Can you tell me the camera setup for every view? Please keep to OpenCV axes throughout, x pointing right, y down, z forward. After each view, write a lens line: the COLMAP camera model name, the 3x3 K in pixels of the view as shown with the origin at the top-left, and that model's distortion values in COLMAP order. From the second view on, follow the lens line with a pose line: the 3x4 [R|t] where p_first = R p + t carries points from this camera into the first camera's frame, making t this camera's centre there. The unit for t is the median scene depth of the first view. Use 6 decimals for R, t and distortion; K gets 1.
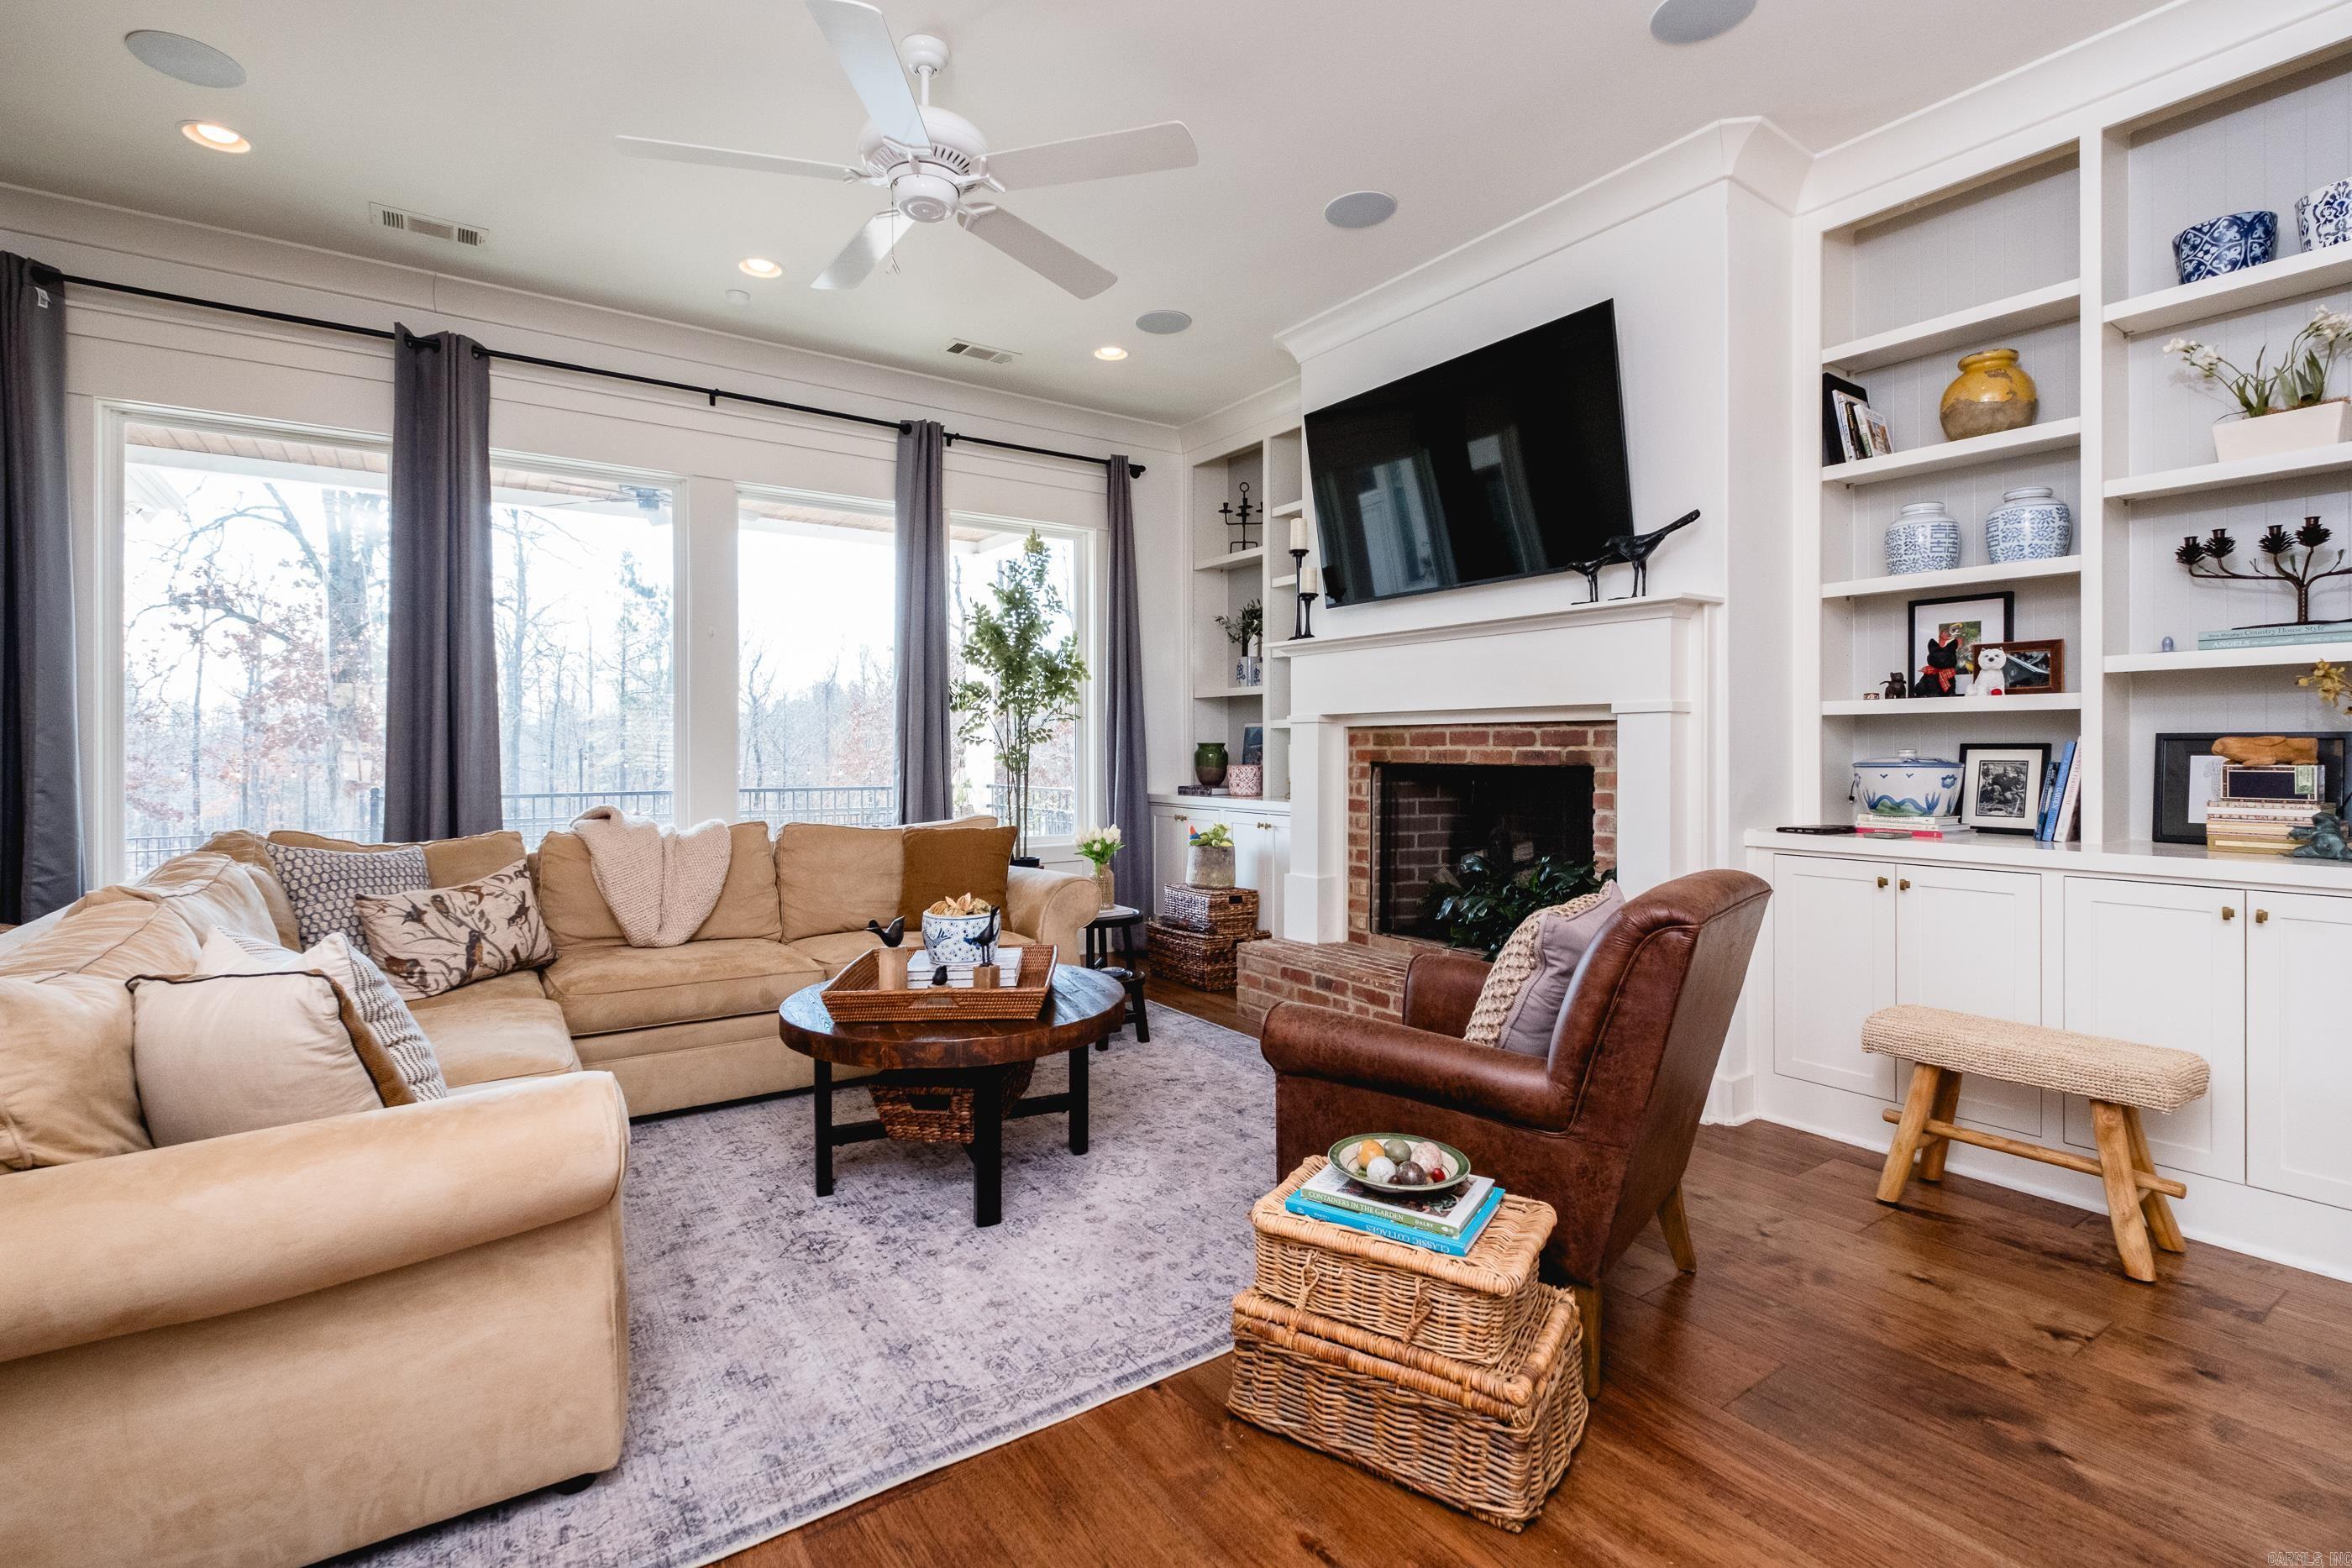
lens RADIAL K [[1067.9, 0, 1169.8], [0, 1067.9, 746.3], [0, 0, 1]] dist [0.004827, 0.000374]
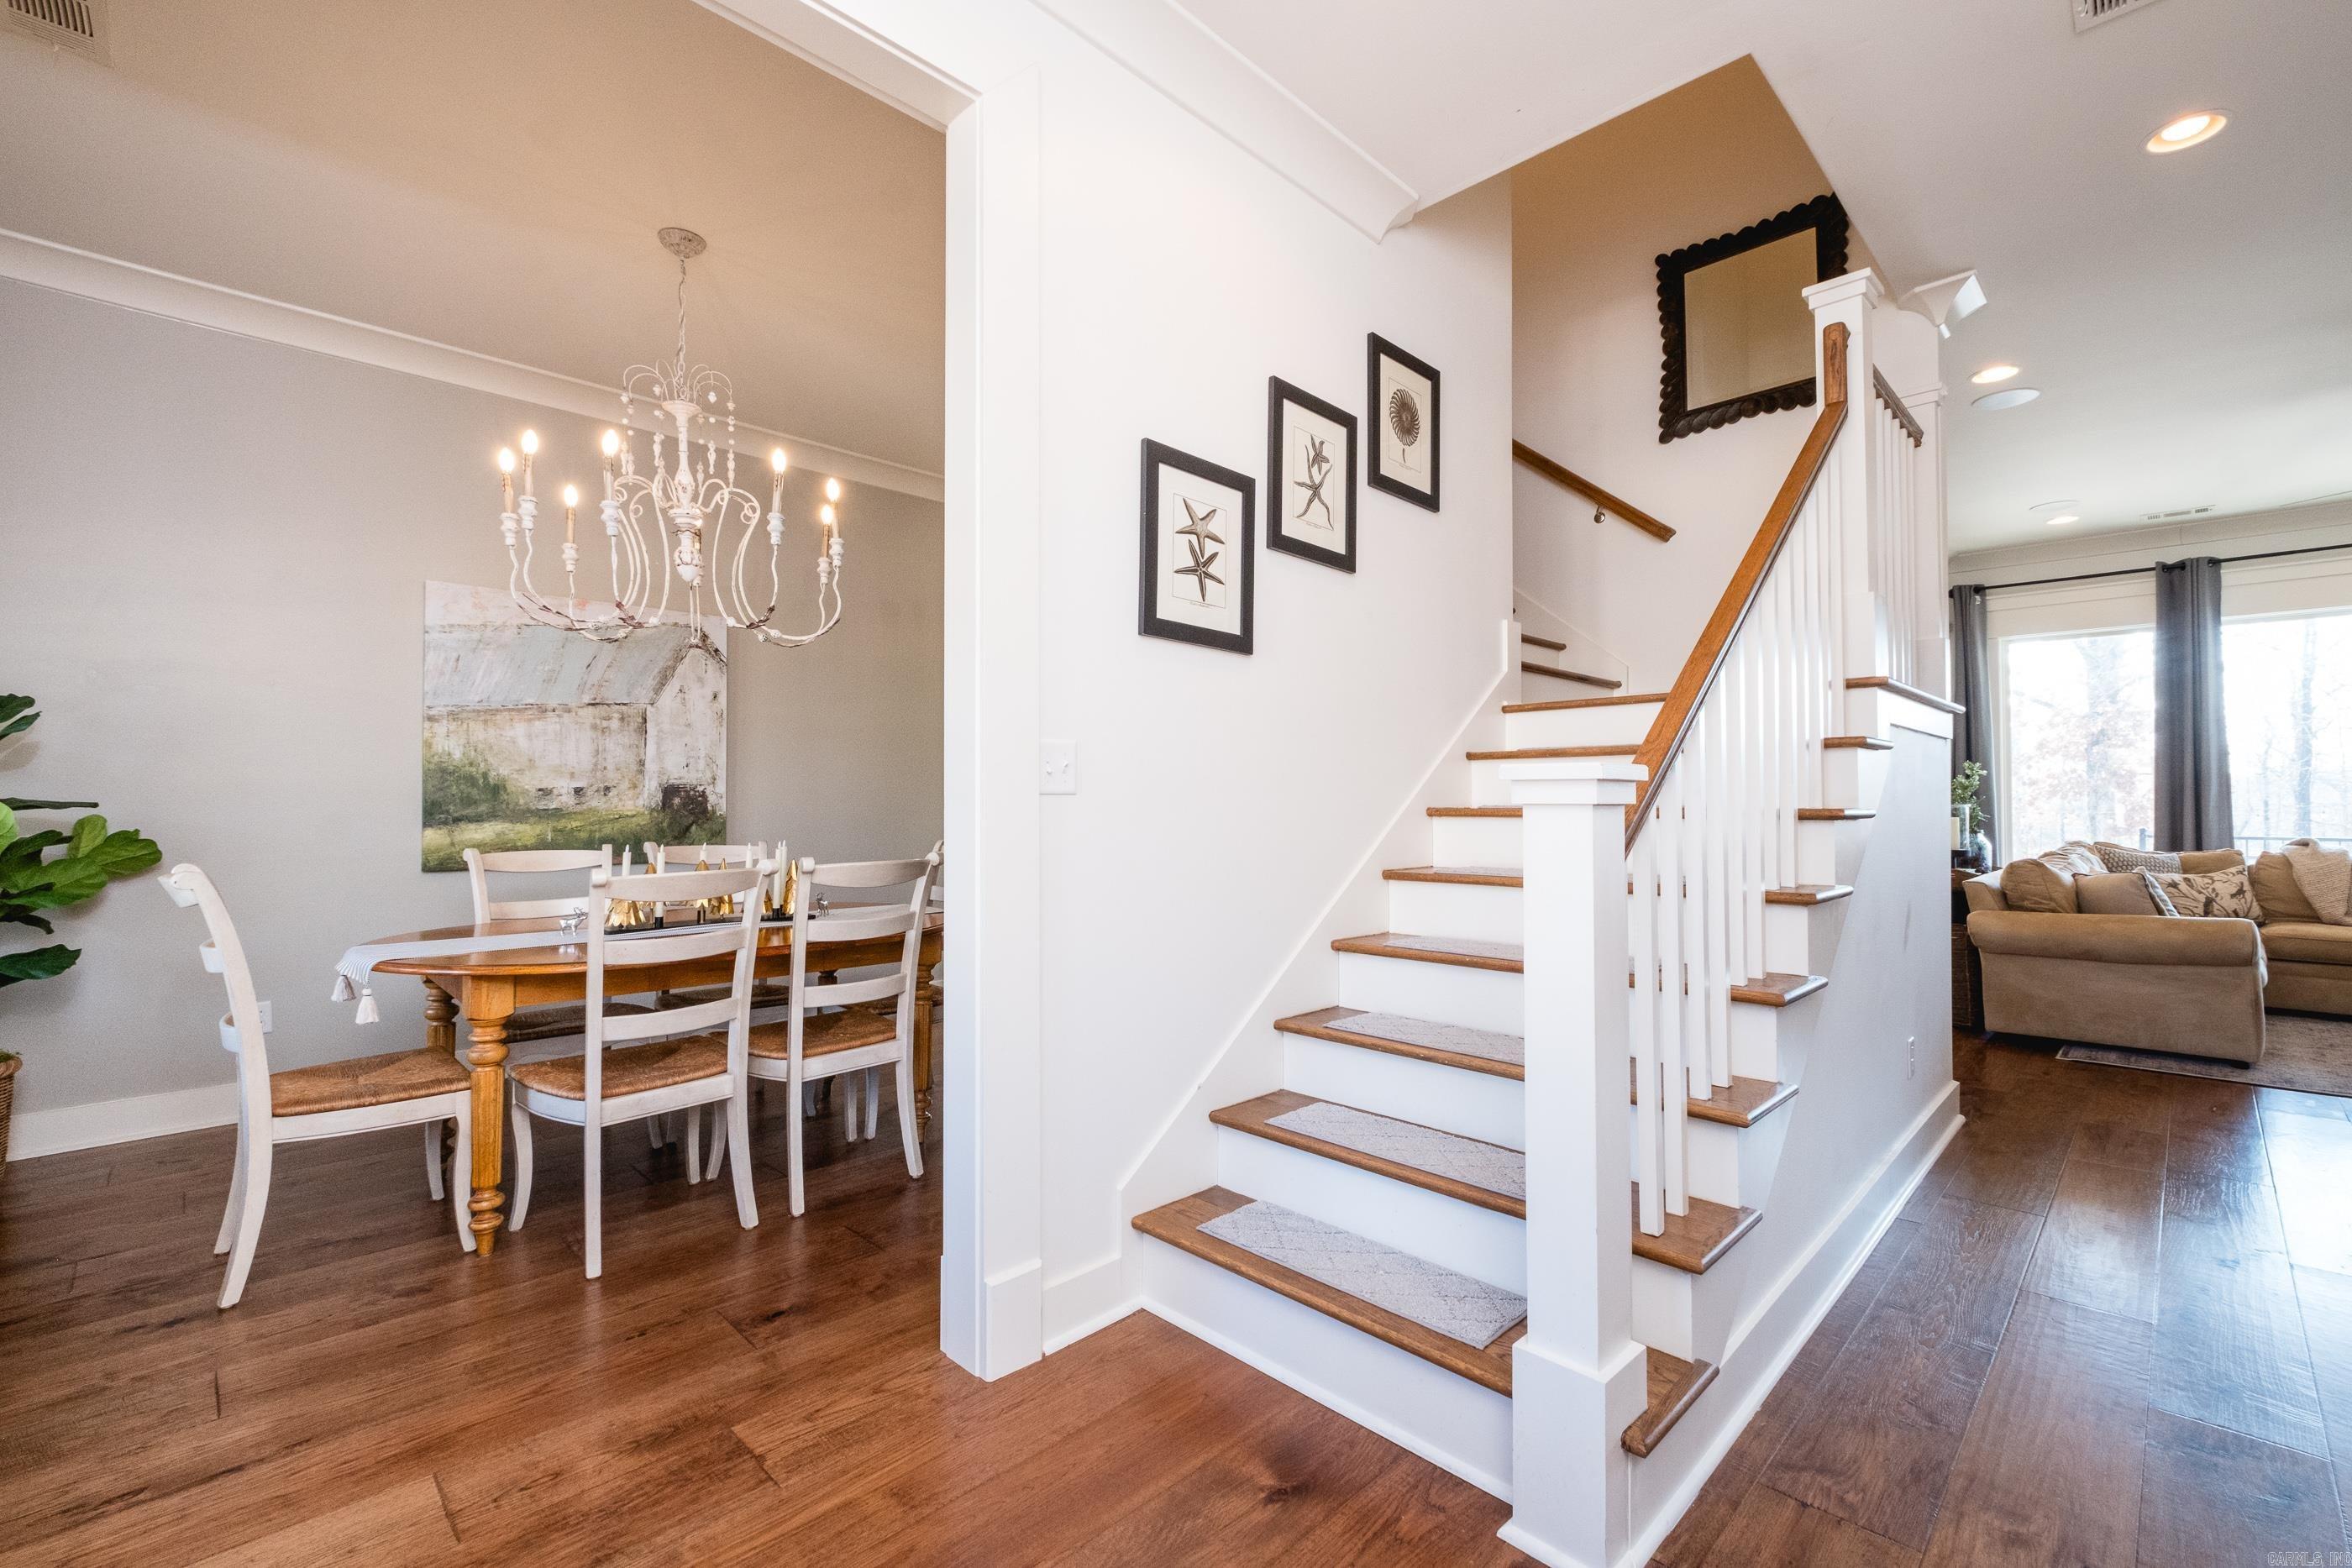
lens RADIAL K [[992.0, 0, 1191.9], [0, 992.0, 784.0], [0, 0, 1]] dist [-0.000085, -0.003791]
pose [[0.172762, -0.013577, -0.984870, 0.632124], [0.001232, 0.999907, -0.013569, -0.007522], [0.984963, 0.001131, 0.172762, -0.891229]]
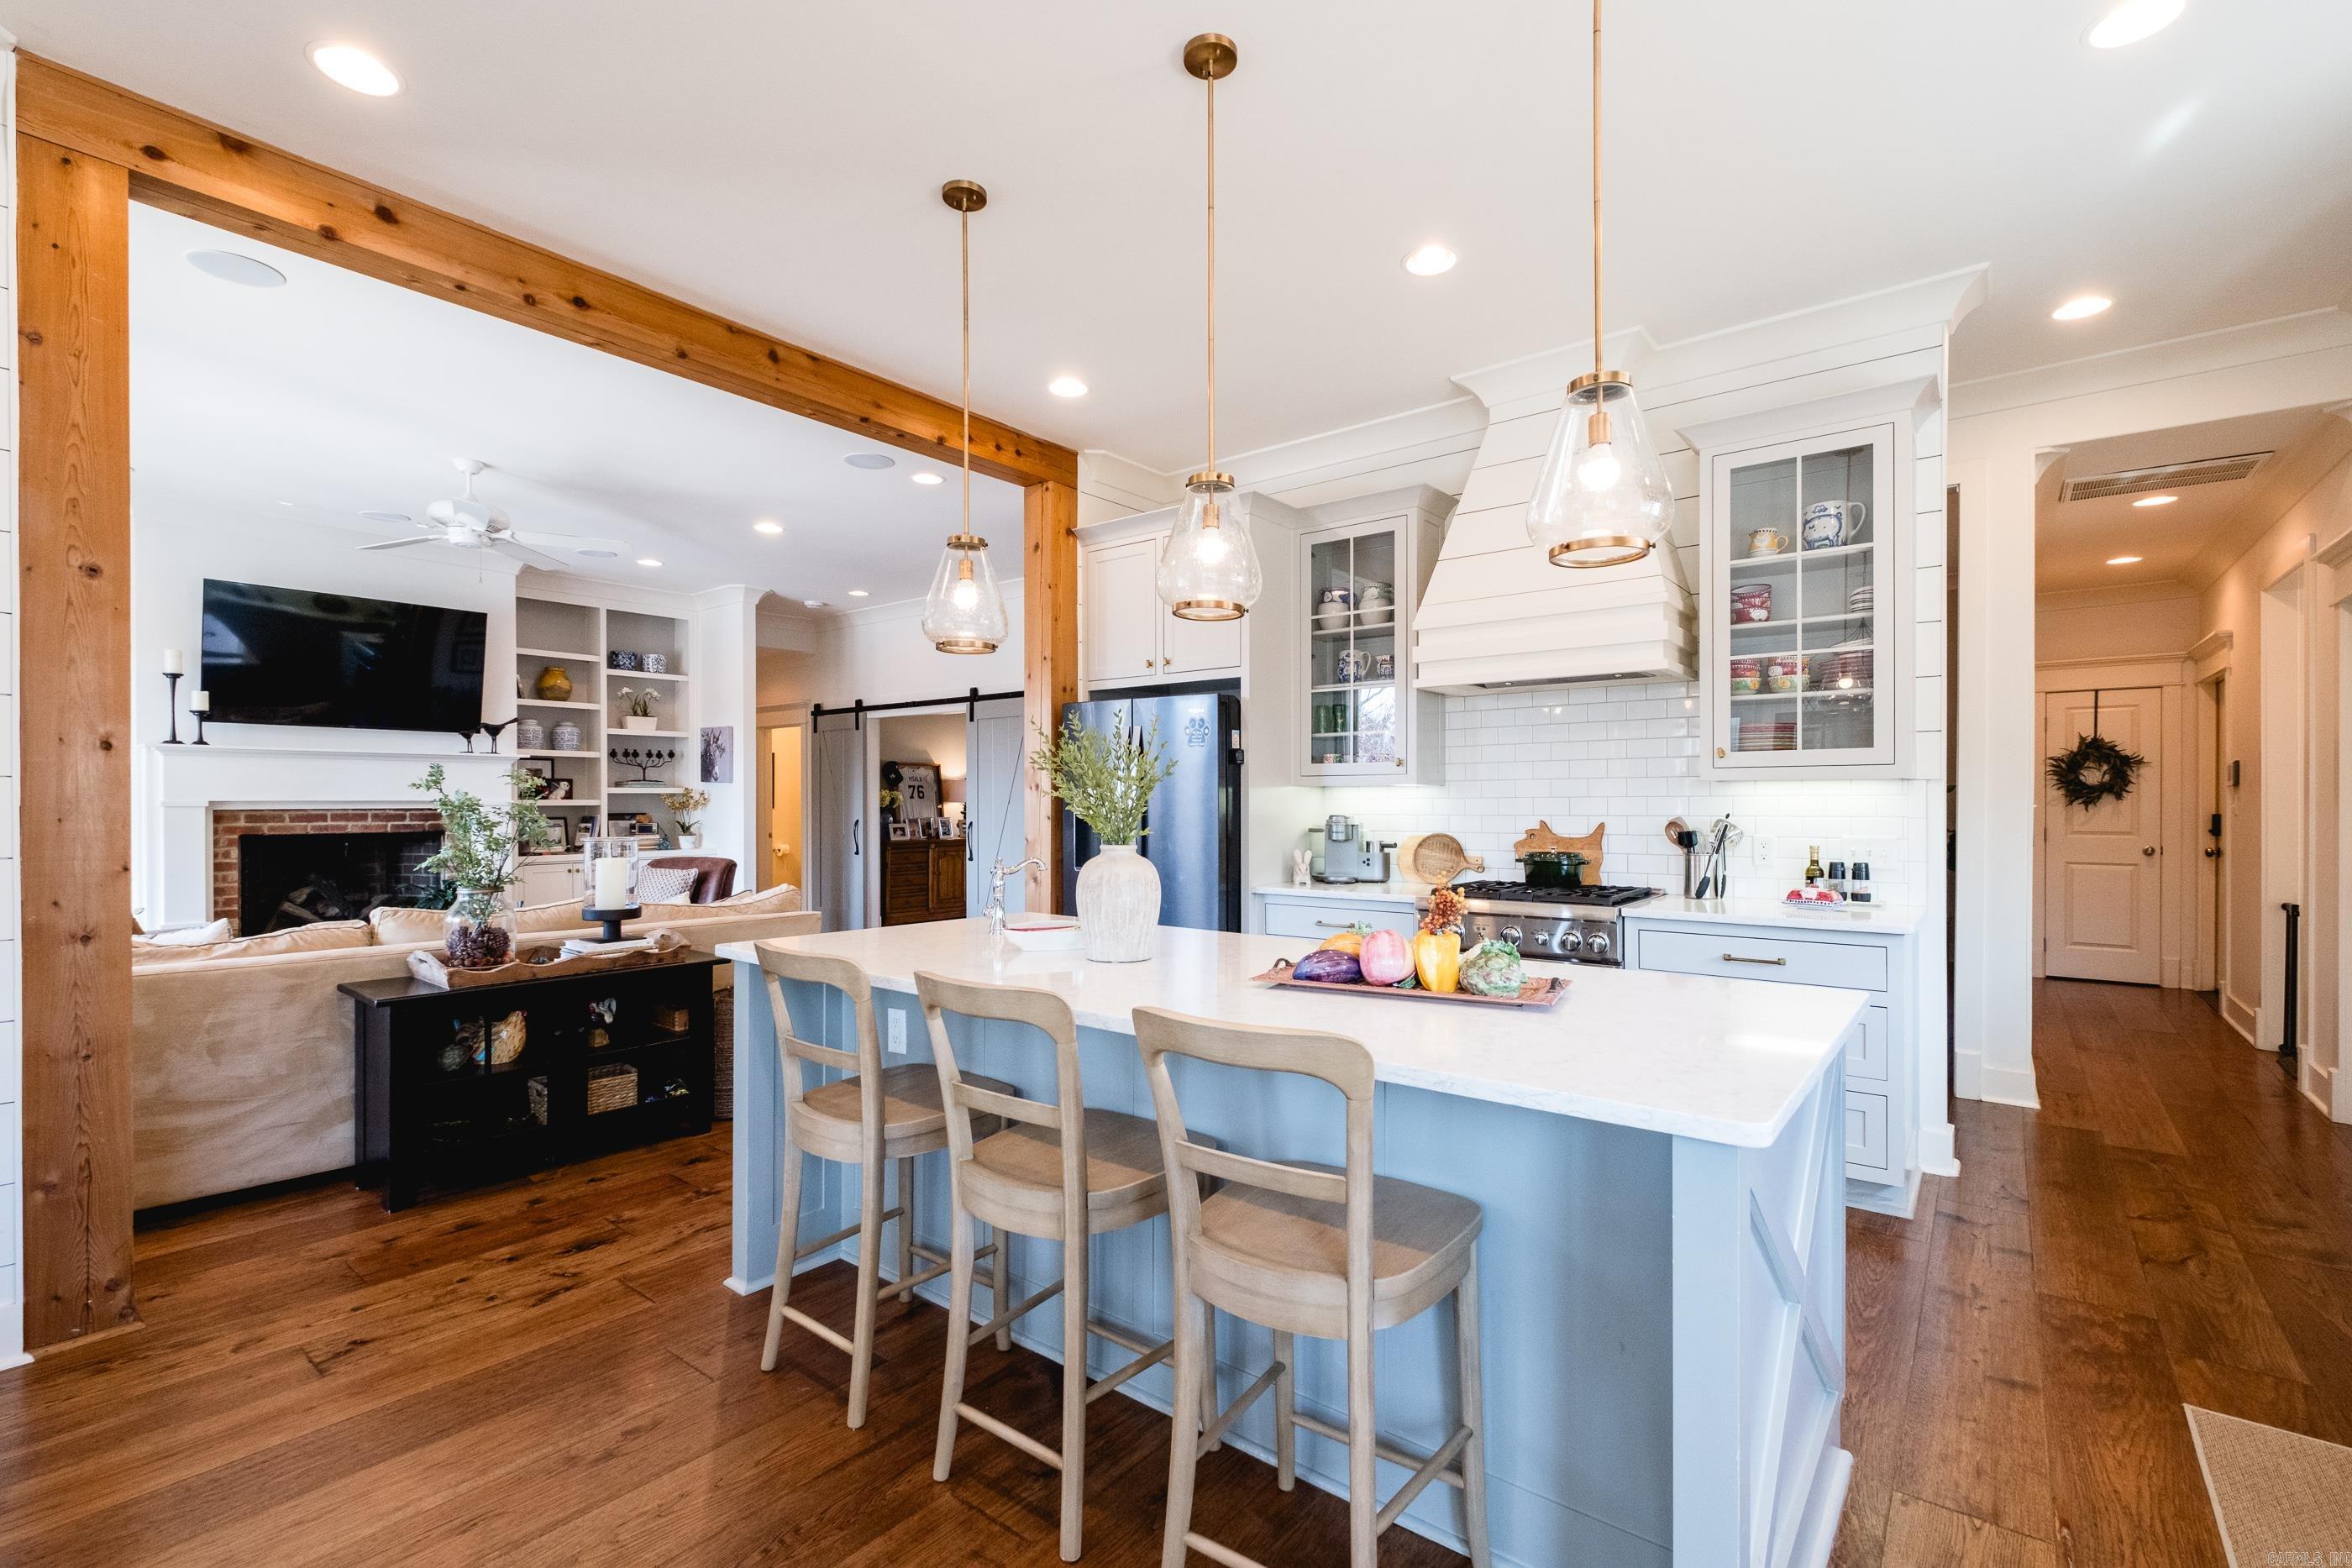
lens RADIAL K [[1035.0, 0, 1183.8], [0, 1035.0, 804.1], [0, 0, 1]] dist [0.003733, -0.005216]
pose [[-0.295702, 0.000399, 0.955280, -1.691832], [0.003604, 0.999993, 0.000698, -0.025526], [-0.955273, 0.003649, -0.295702, 0.239709]]
